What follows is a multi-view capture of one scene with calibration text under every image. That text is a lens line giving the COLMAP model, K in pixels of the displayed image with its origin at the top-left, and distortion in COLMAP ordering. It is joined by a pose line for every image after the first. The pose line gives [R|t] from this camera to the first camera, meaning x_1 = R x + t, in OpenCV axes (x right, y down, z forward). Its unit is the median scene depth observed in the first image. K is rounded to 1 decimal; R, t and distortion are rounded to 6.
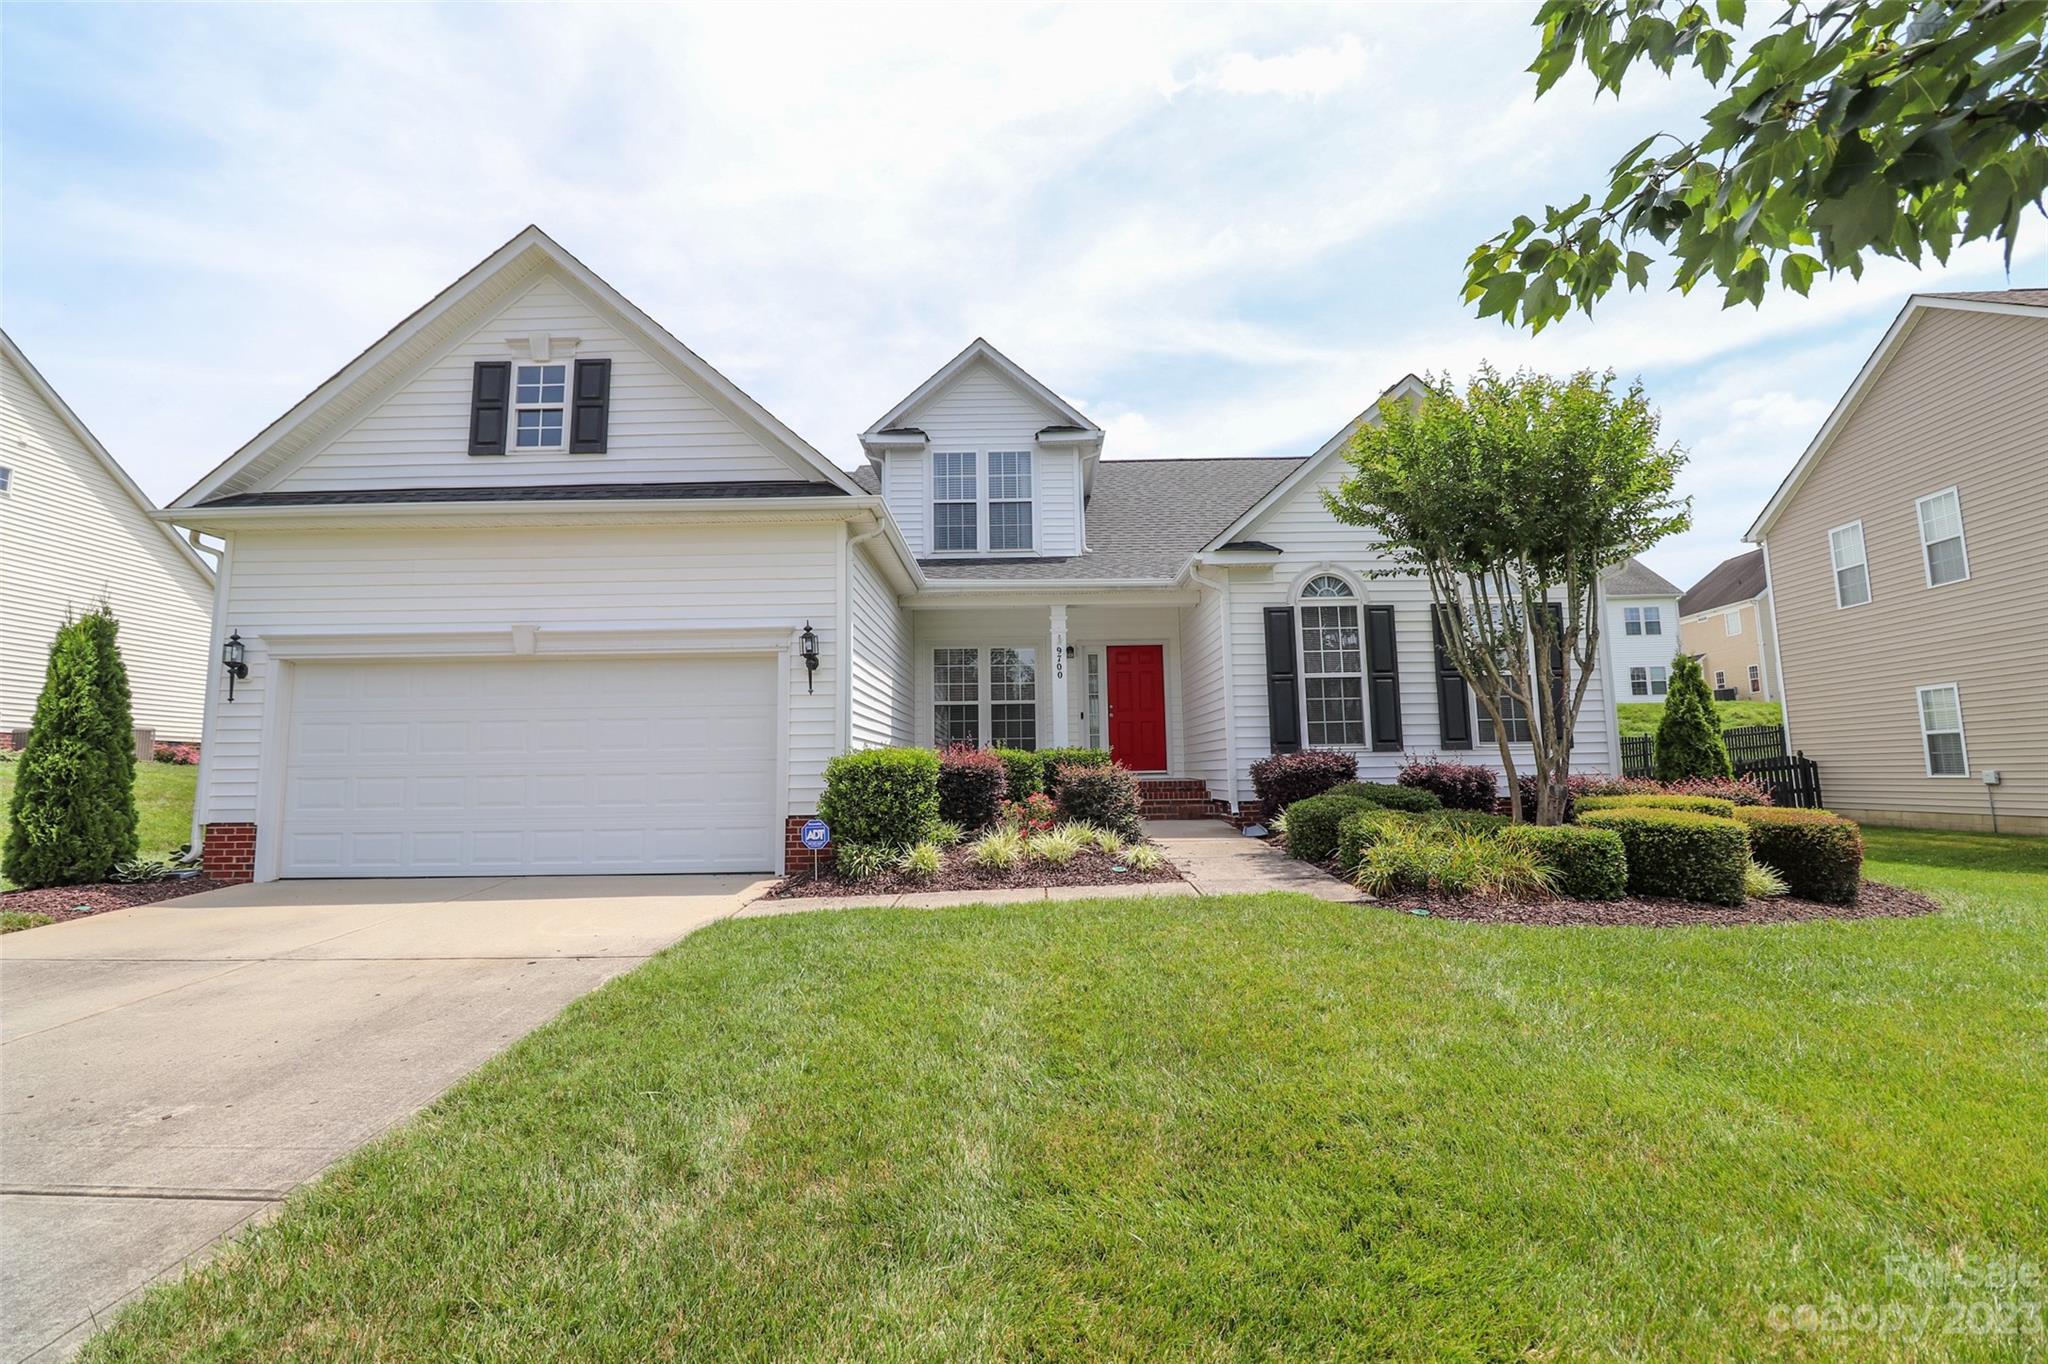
lens RADIAL K [[965.2, 0, 1021.3], [0, 965.2, 652.1], [0, 0, 1]] dist [-0.003708, -0.001630]
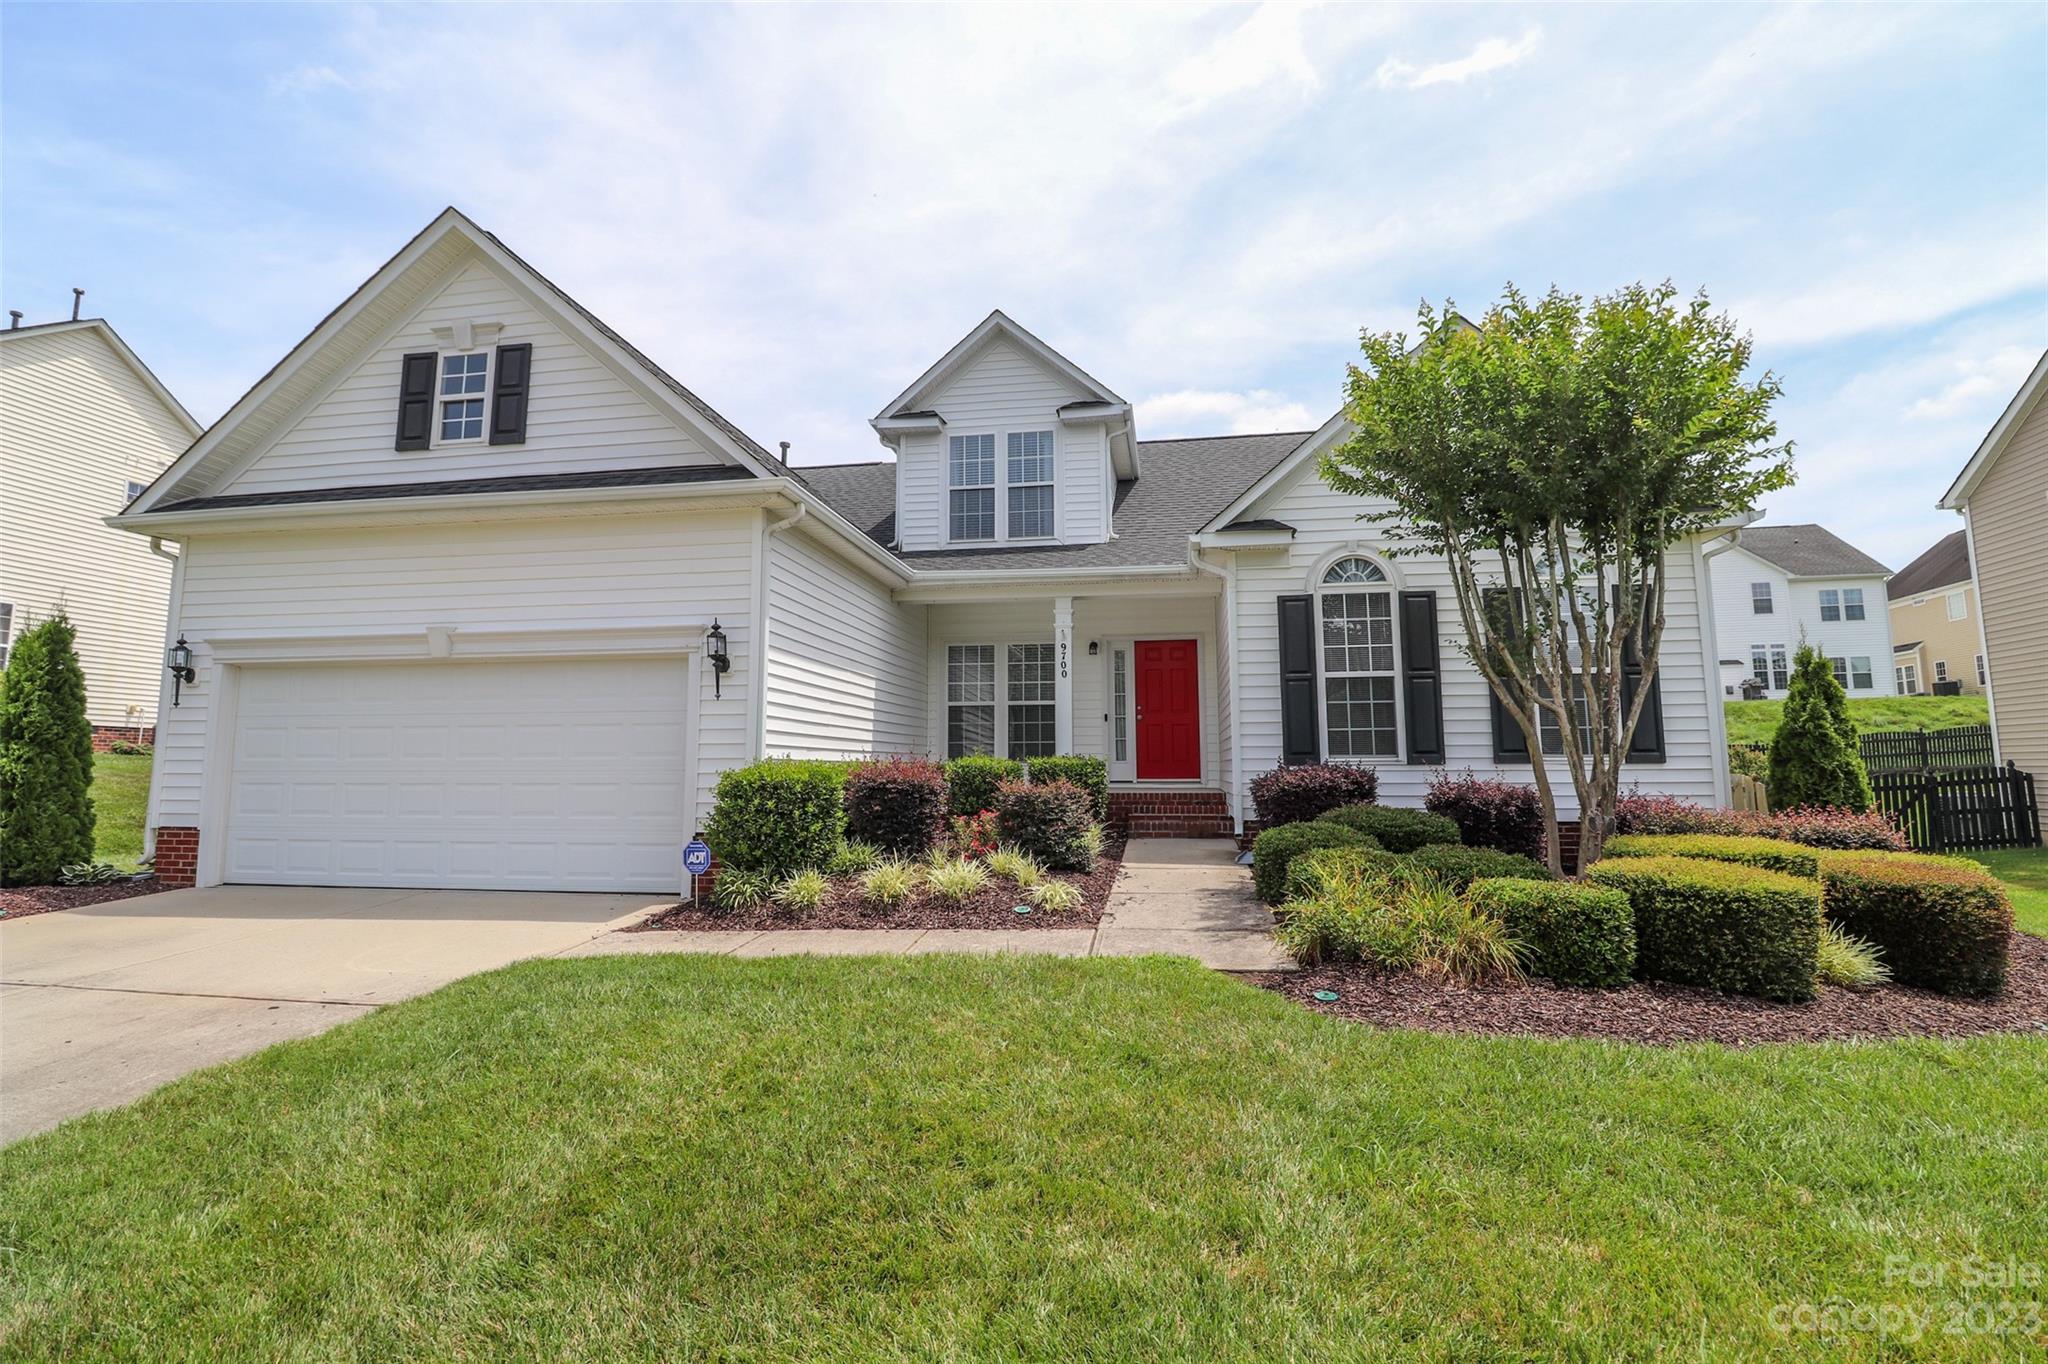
lens RADIAL K [[961.8, 0, 1014.1], [0, 961.8, 652.9], [0, 0, 1]] dist [-0.000757, -0.009045]
pose [[0.988548, -0.006688, -0.150760, 0.168896], [0.007844, 0.999944, 0.007073, -0.003752], [0.150704, -0.008175, 0.988545, 0.130001]]
